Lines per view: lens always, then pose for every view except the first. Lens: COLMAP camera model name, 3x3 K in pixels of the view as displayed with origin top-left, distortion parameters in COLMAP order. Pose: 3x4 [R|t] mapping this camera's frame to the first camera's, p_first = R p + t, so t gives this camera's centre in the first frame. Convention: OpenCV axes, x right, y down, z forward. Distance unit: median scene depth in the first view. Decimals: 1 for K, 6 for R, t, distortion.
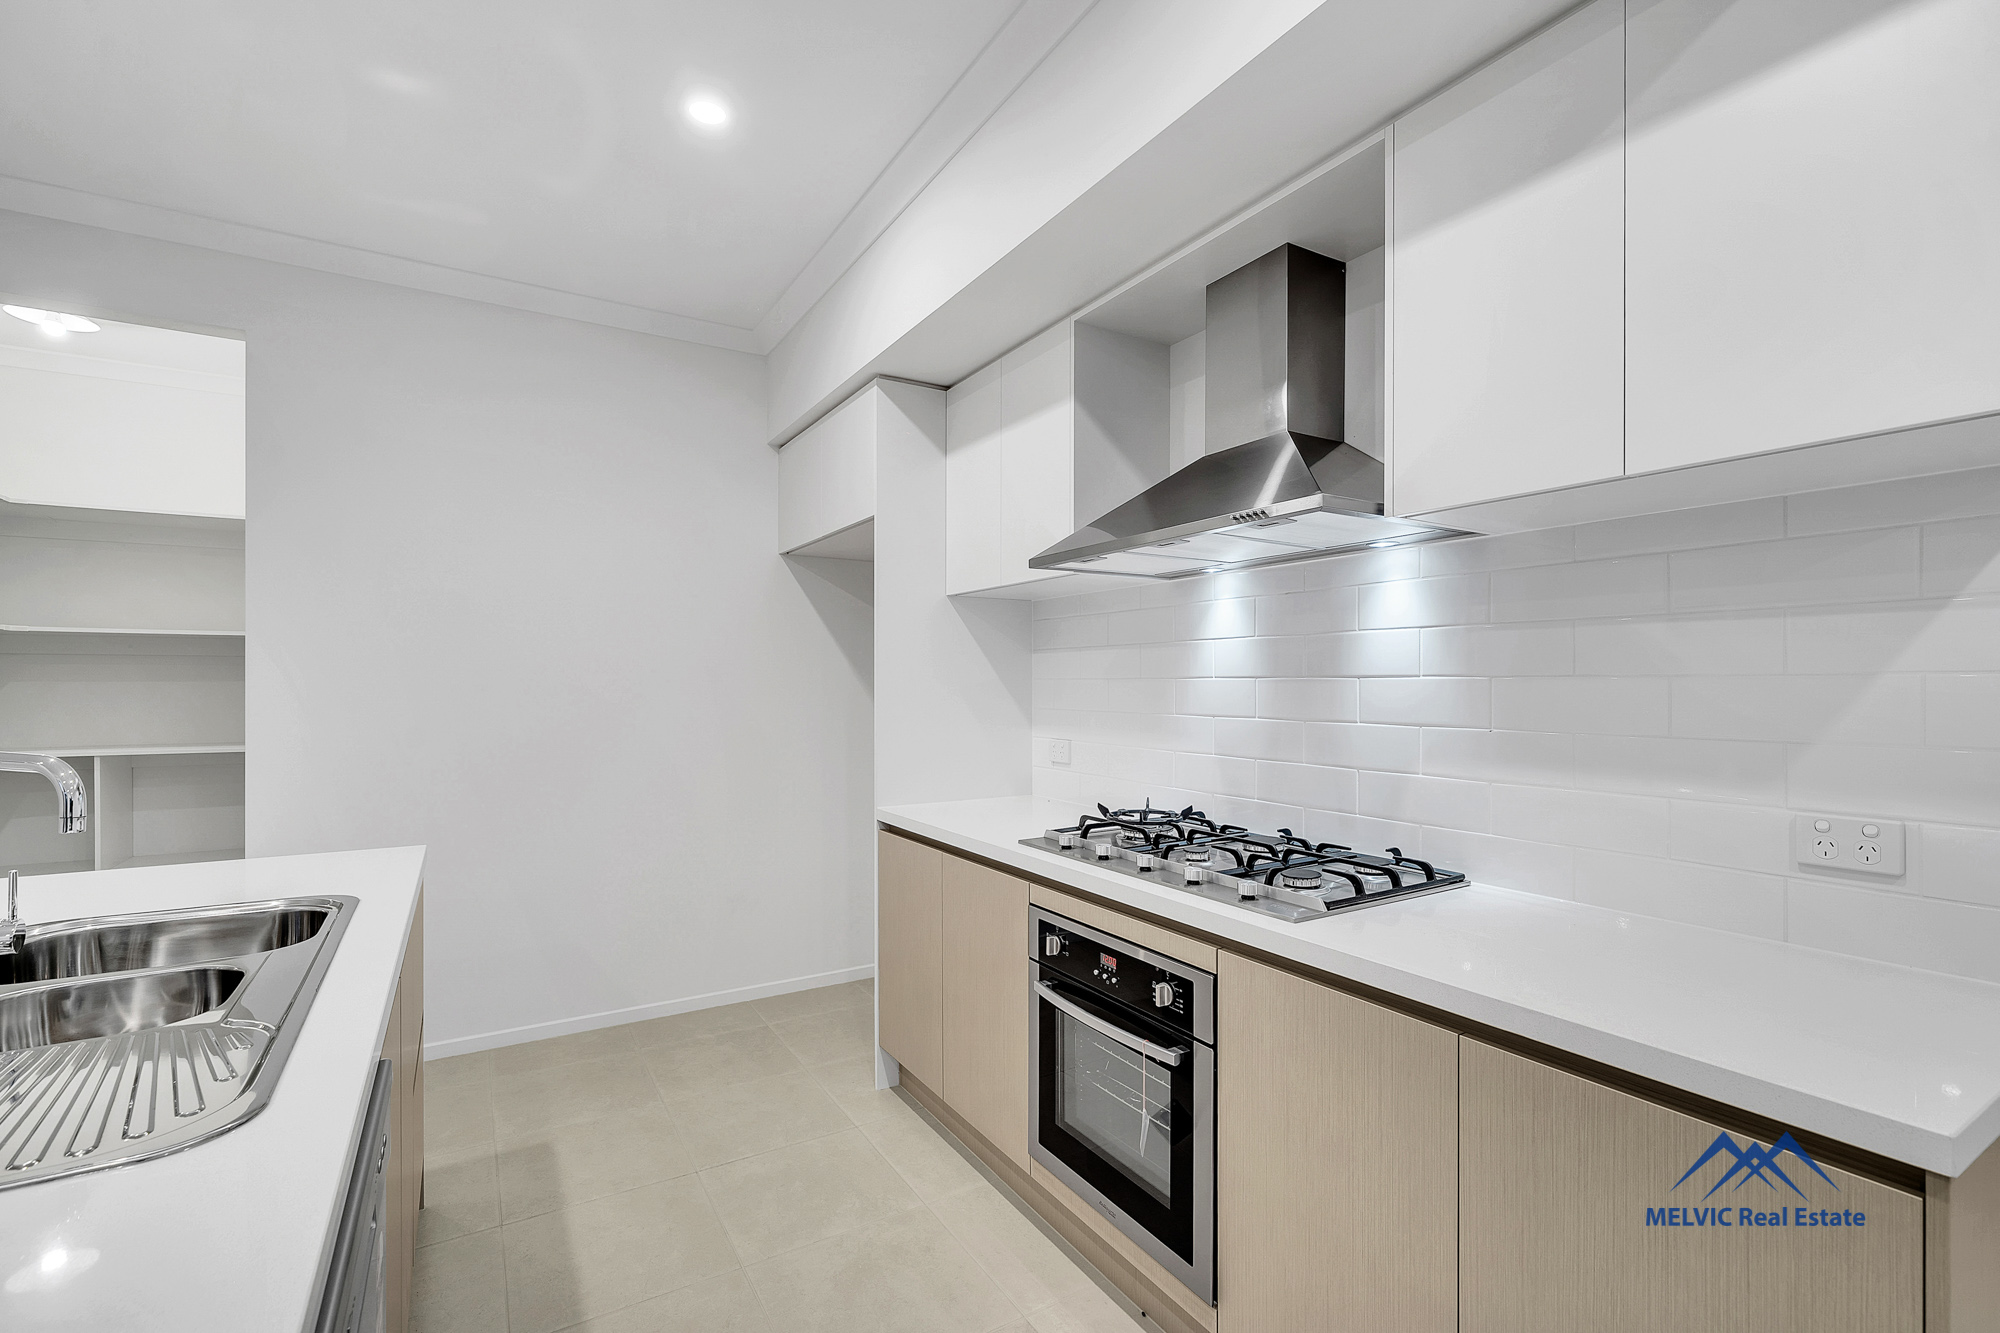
lens RADIAL K [[883.8, 0, 1005.7], [0, 883.8, 684.8], [0, 0, 1]] dist [0.000090, 0.001105]
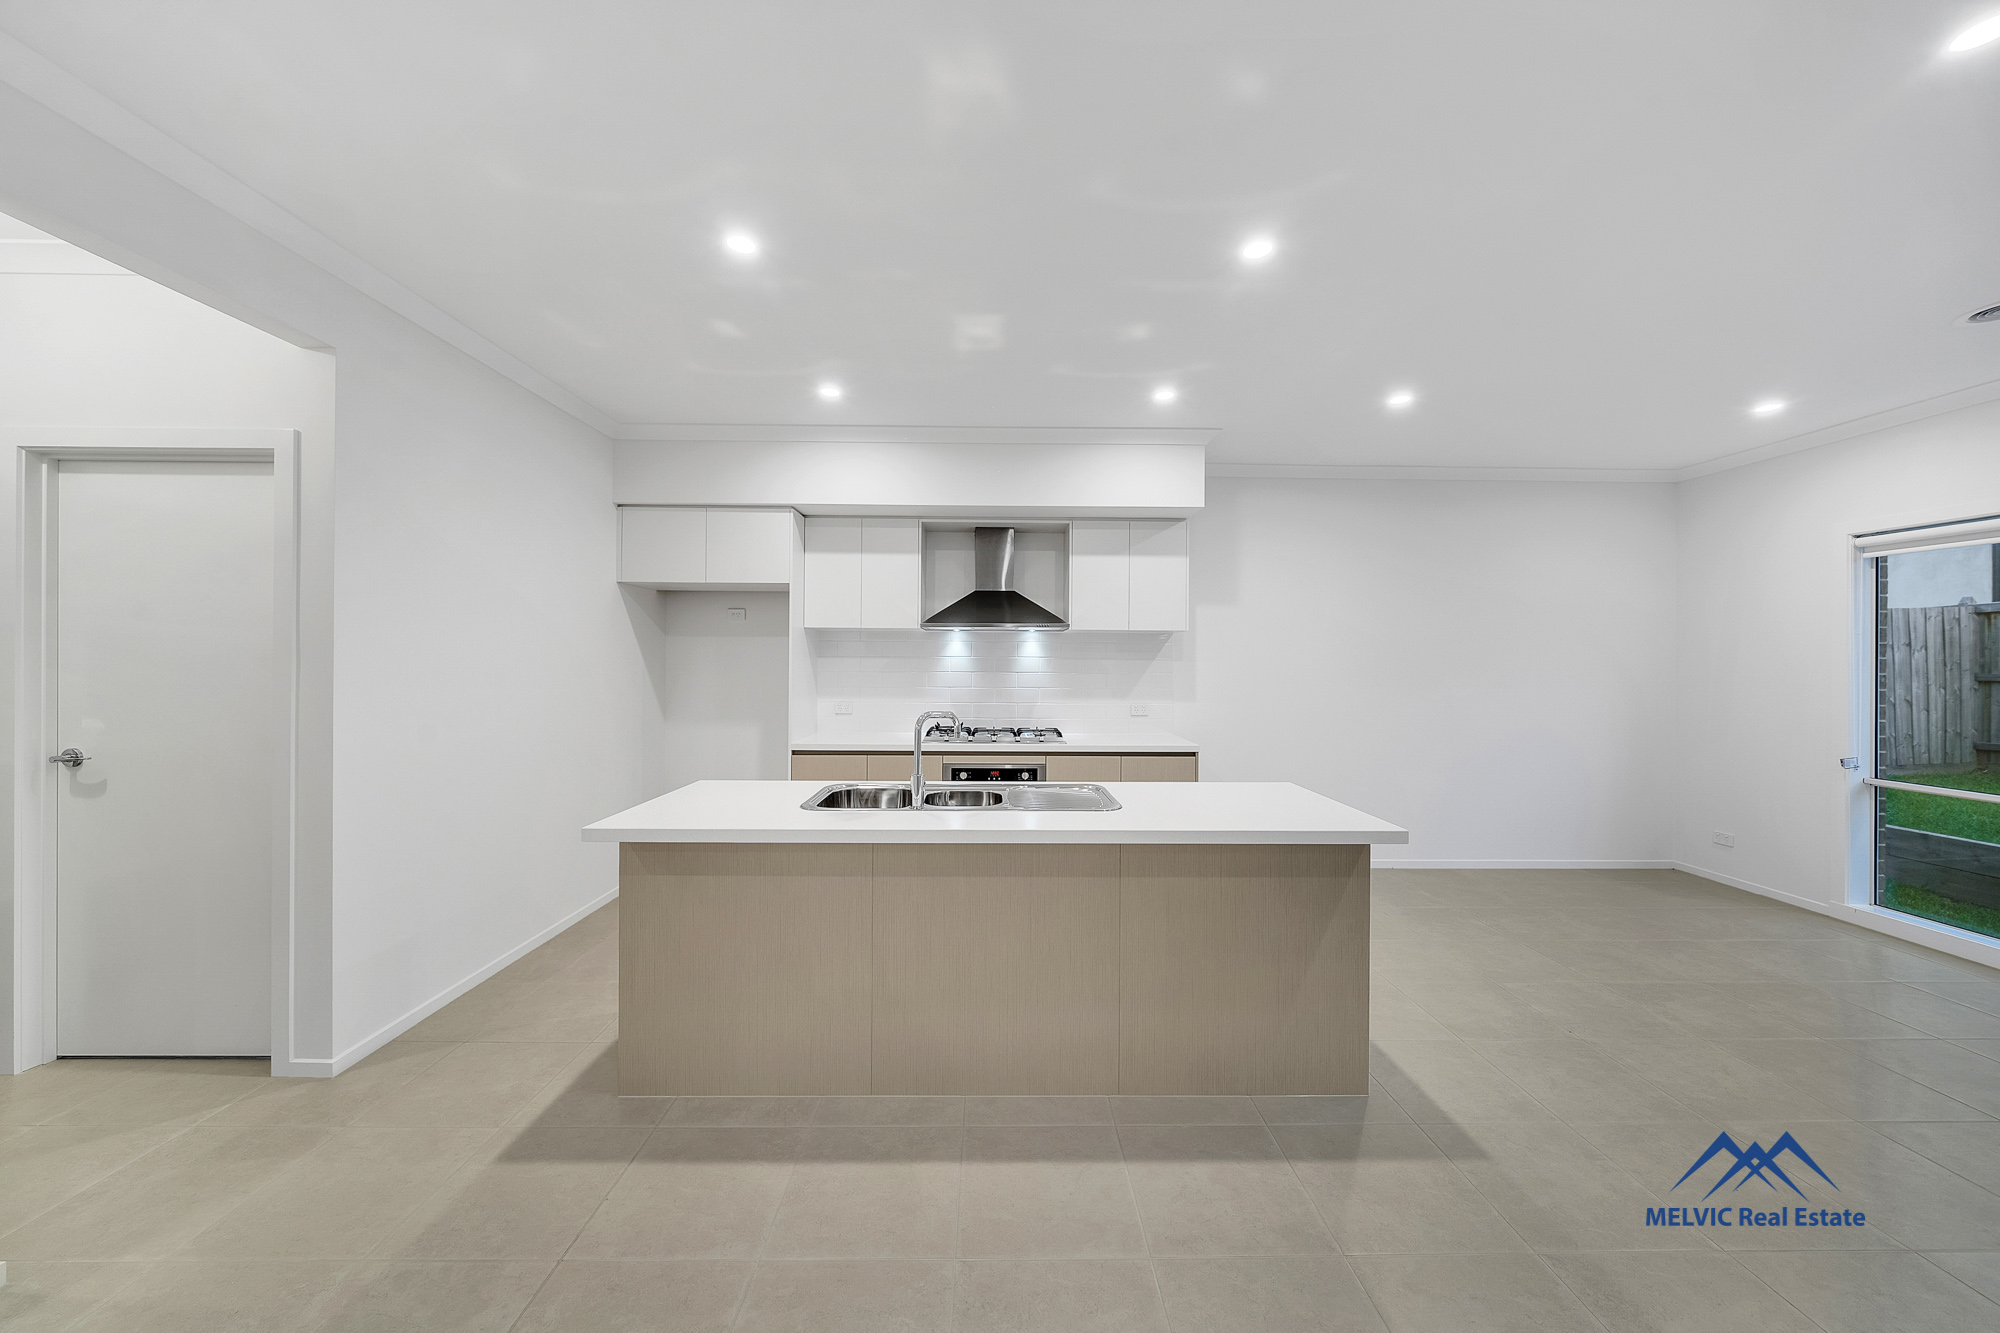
lens RADIAL K [[679.7, 0, 998.1], [0, 679.7, 664.0], [0, 0, 1]] dist [-0.001724, -0.000596]
pose [[0.516657, -0.000351, 0.856192, -1.559780], [-0.004406, 0.999986, 0.003069, -0.043221], [-0.856181, -0.005358, 0.516648, -0.130024]]
